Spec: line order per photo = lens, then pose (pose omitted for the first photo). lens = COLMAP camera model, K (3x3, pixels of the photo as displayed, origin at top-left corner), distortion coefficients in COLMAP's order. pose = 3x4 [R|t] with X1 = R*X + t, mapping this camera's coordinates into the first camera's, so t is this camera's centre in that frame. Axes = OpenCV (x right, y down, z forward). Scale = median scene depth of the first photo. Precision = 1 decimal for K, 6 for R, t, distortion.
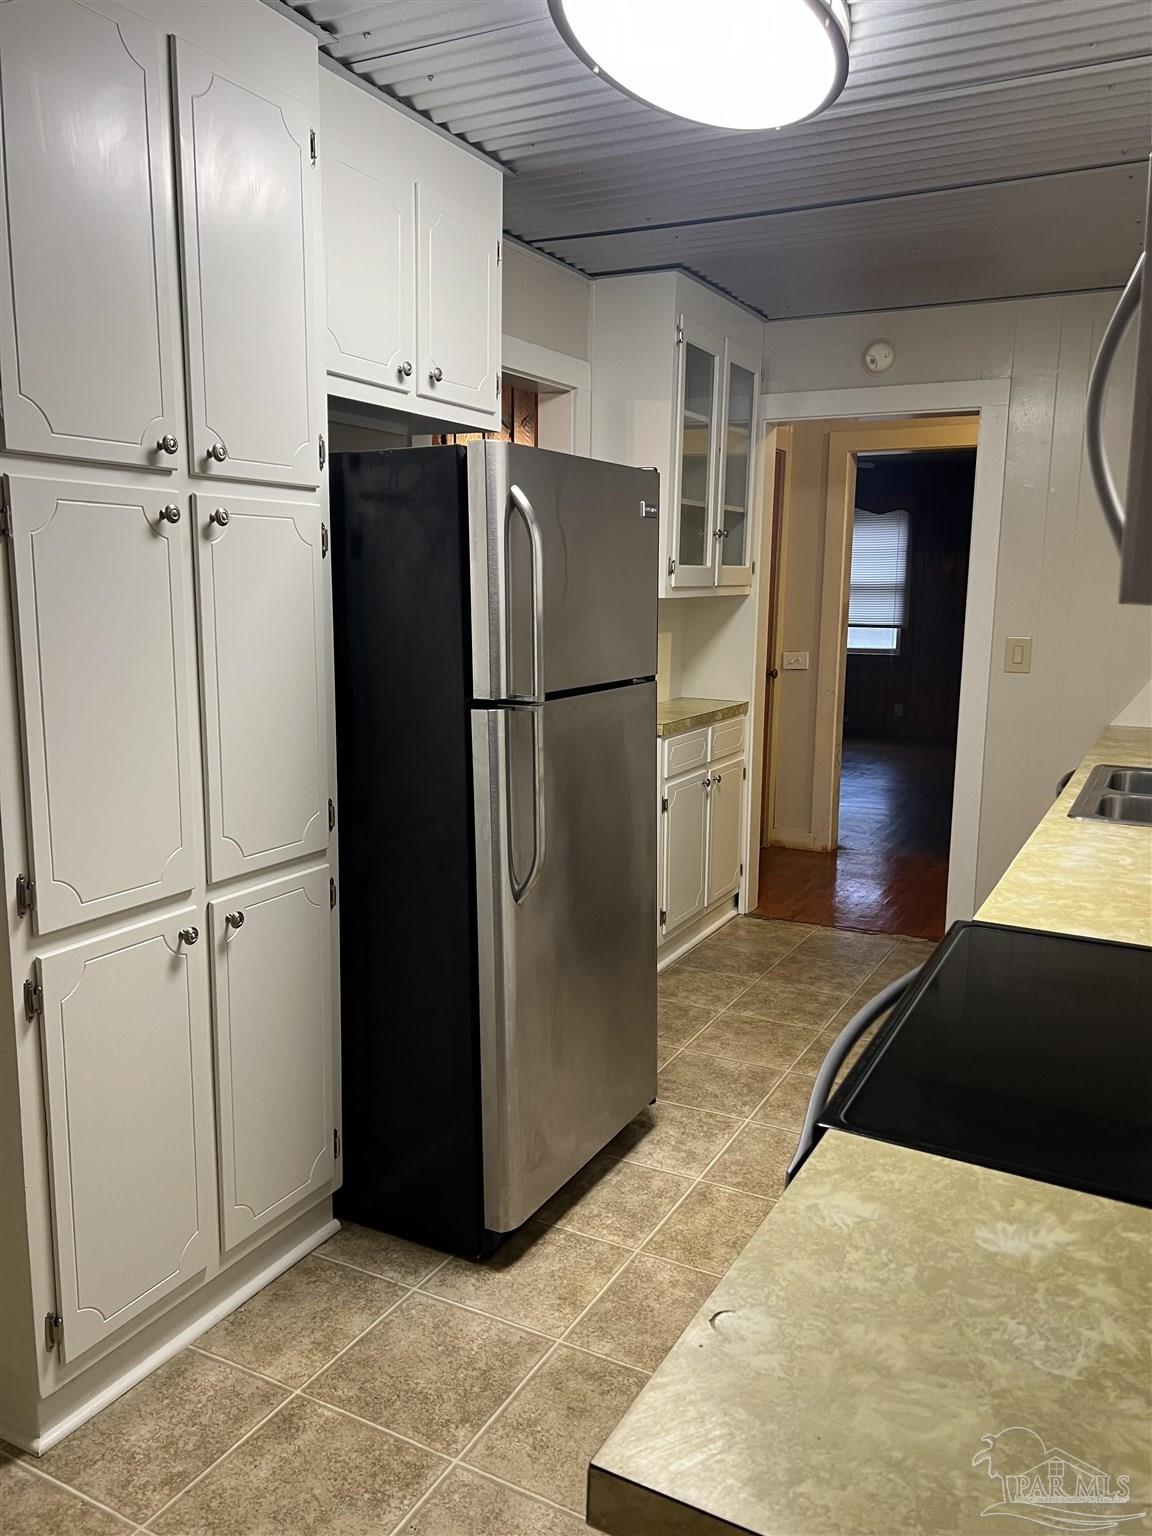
lens RADIAL K [[1170.2, 0, 576.0], [0, 1170.2, 768.0], [0, 0, 1]] dist [0.000620, 0.000598]
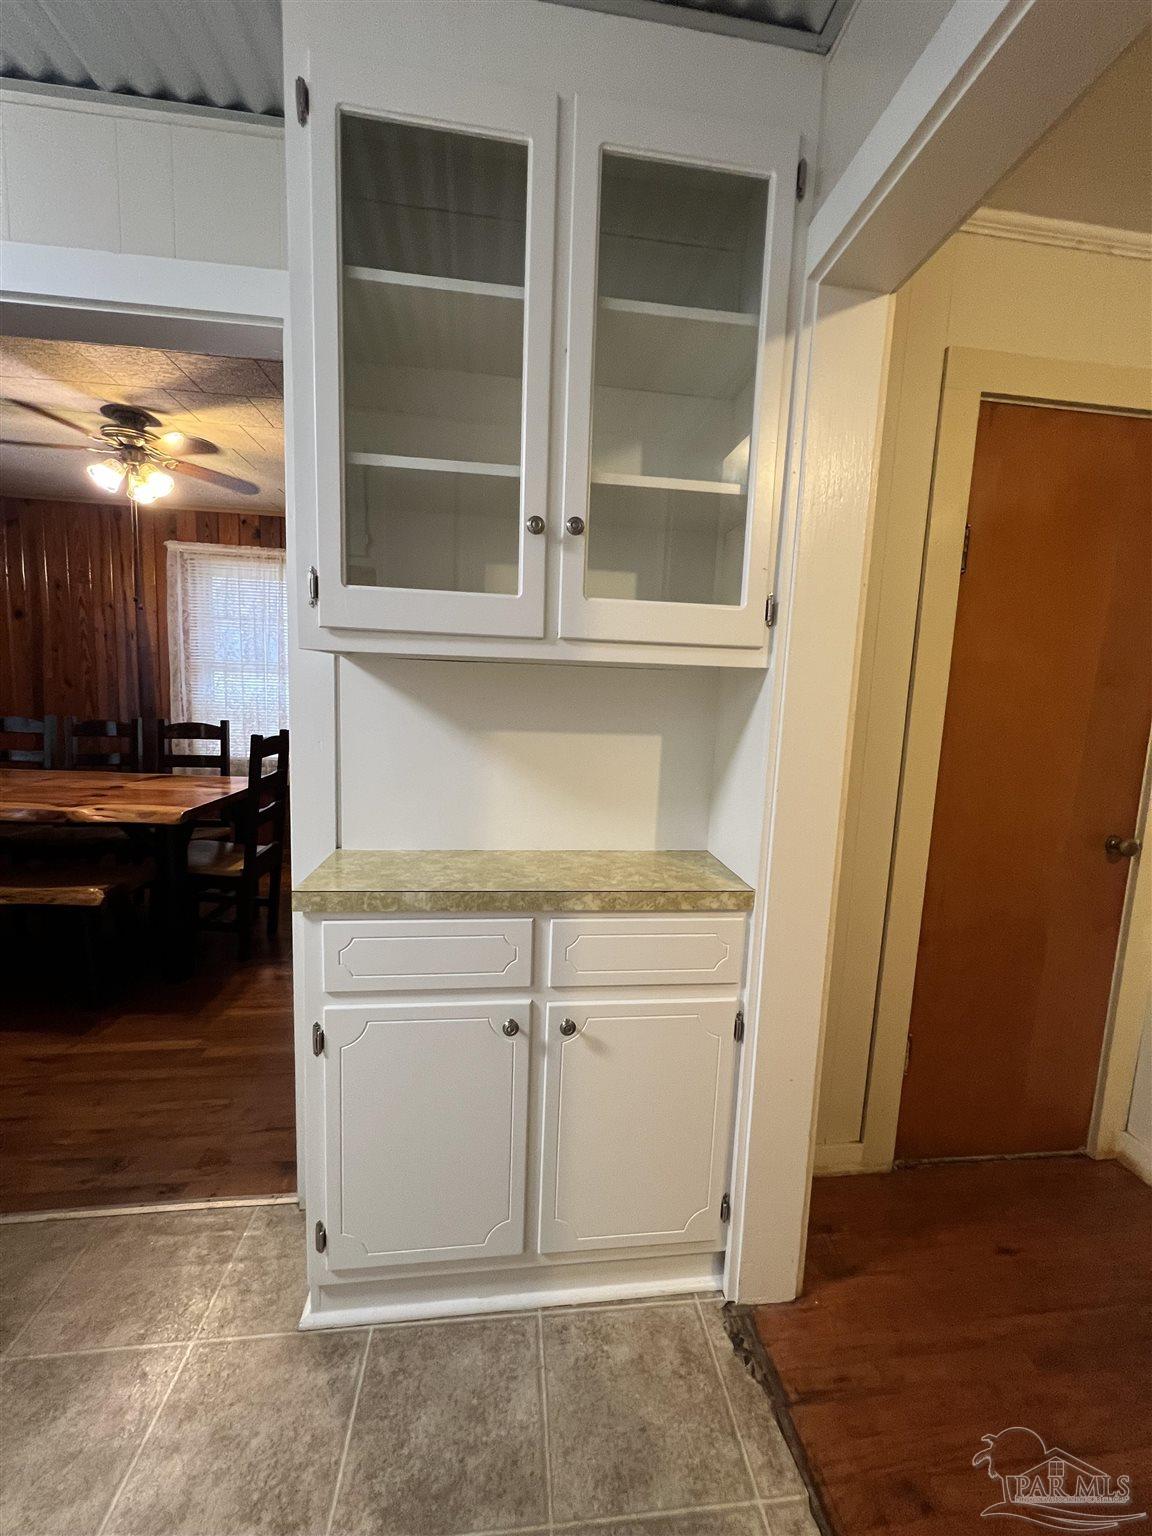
lens RADIAL K [[618.4, 0, 576.0], [0, 618.4, 768.0], [0, 0, 1]] dist [0.000616, -0.000075]
pose [[0.571218, 0.108611, -0.813581, 0.319113], [-0.165737, 0.986052, 0.015271, -0.102220], [0.803892, 0.126118, 0.581251, 0.814286]]
